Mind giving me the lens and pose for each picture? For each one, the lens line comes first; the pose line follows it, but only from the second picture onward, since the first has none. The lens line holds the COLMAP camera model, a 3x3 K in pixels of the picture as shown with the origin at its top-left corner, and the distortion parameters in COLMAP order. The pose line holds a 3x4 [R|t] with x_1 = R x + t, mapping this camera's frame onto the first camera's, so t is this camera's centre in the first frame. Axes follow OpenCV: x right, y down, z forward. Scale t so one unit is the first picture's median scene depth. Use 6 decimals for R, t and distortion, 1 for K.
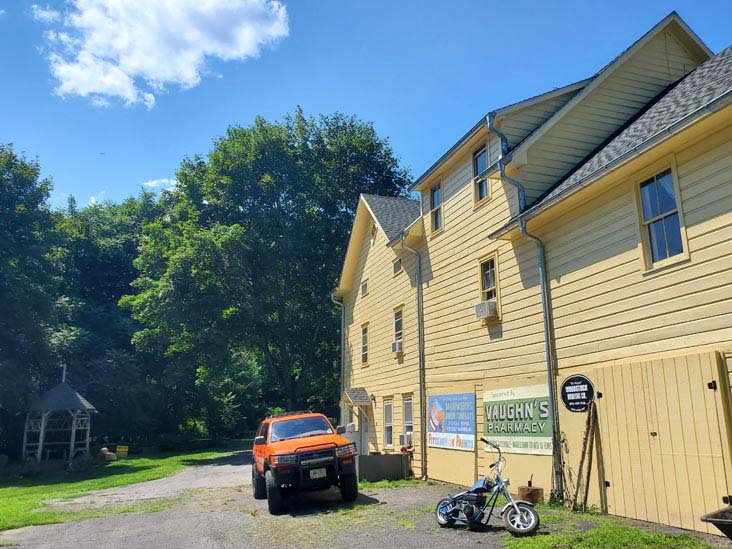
lens RADIAL K [[567.4, 0, 367.5], [0, 567.4, 290.2], [0, 0, 1]] dist [0.007557, 0.014786]
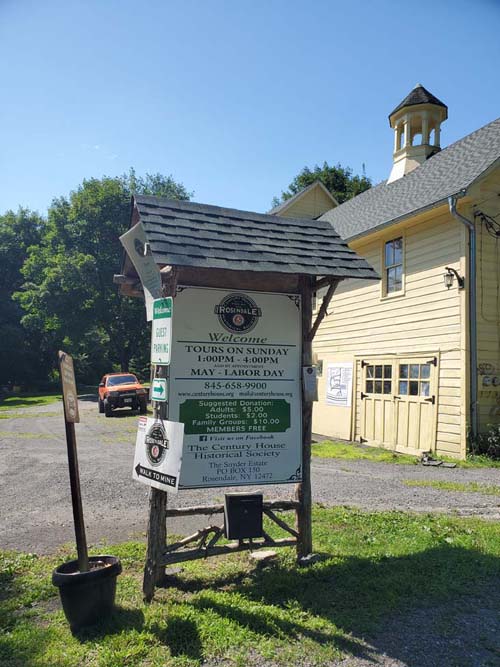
lens RADIAL K [[517.0, 0, 250.0], [0, 517.0, 333.5], [0, 0, 1]] dist [0.007557, 0.014786]
pose [[0.996323, 0.034514, 0.078414, 0.108841], [-0.045744, 0.988185, 0.146277, -0.125125], [-0.072439, -0.149326, 0.986131, -0.488718]]
